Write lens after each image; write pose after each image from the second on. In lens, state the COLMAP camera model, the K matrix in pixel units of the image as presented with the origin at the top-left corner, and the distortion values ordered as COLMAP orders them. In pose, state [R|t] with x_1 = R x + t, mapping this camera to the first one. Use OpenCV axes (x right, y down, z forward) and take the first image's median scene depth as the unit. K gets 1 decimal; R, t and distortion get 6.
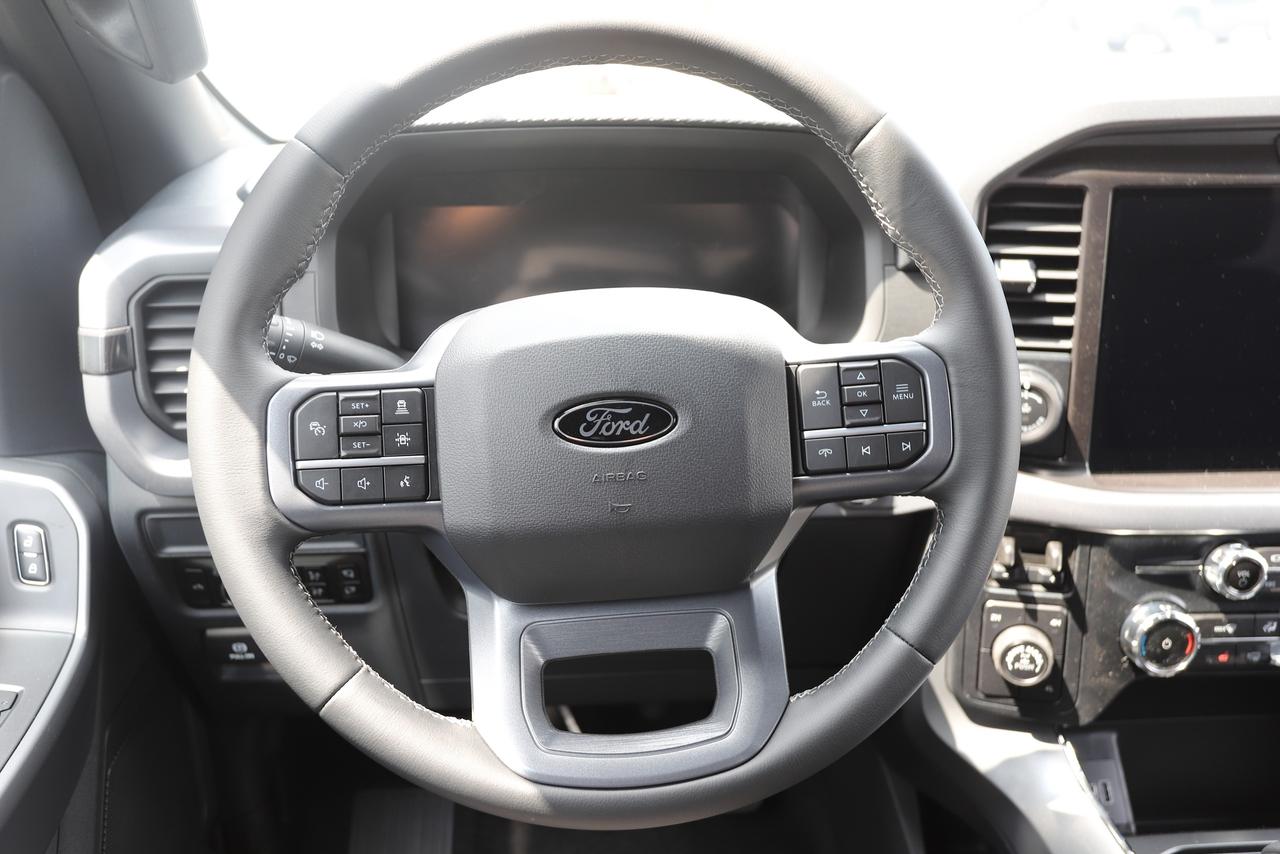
lens RADIAL K [[1146.1, 0, 640.0], [0, 1146.1, 427.0], [0, 0, 1]] dist [-0.007554, -0.012206]
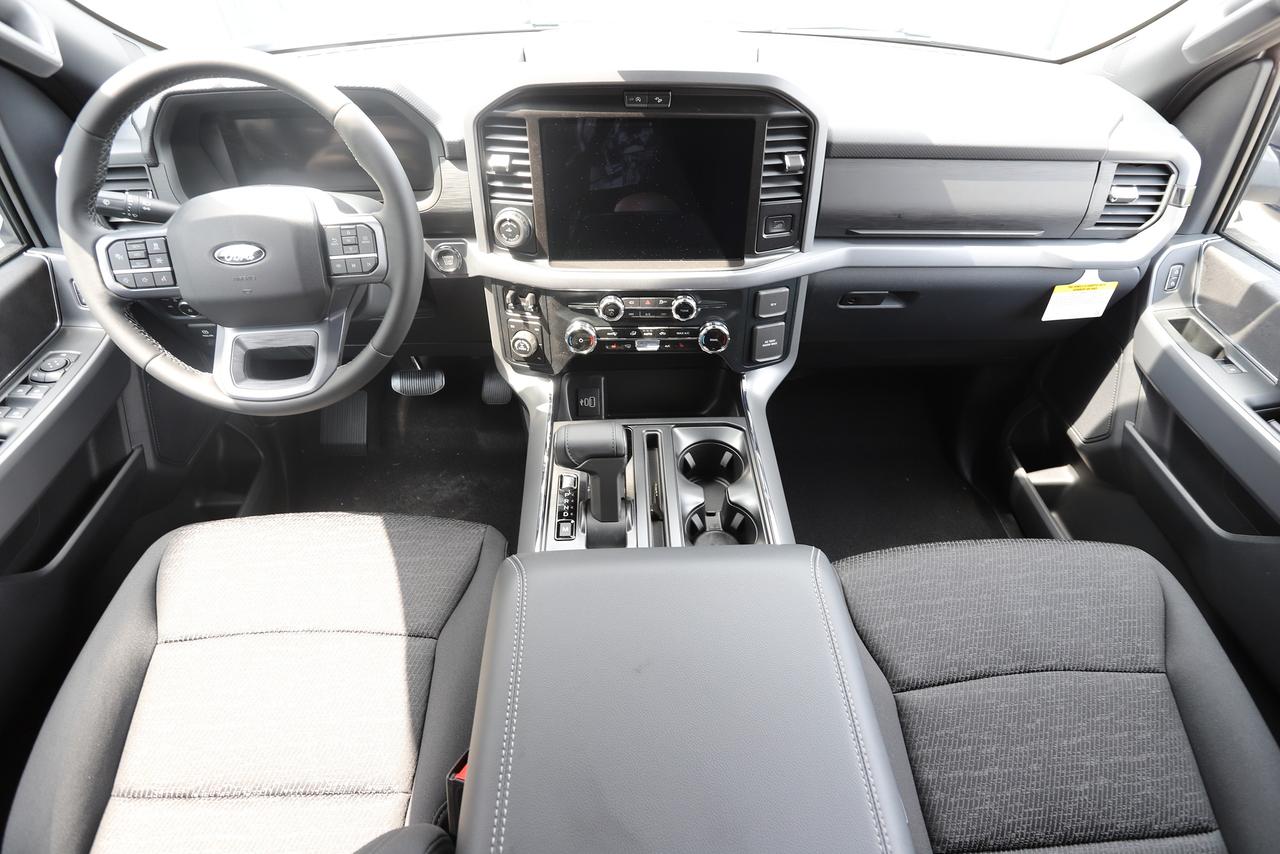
lens RADIAL K [[687.4, 0, 640.0], [0, 687.4, 427.0], [0, 0, 1]] dist [-0.026931, 0.000378]
pose [[0.999241, 0.021533, -0.032476, 0.622432], [-0.008389, 0.932780, 0.360349, -0.133801], [0.038052, -0.359803, 0.932252, -0.293706]]
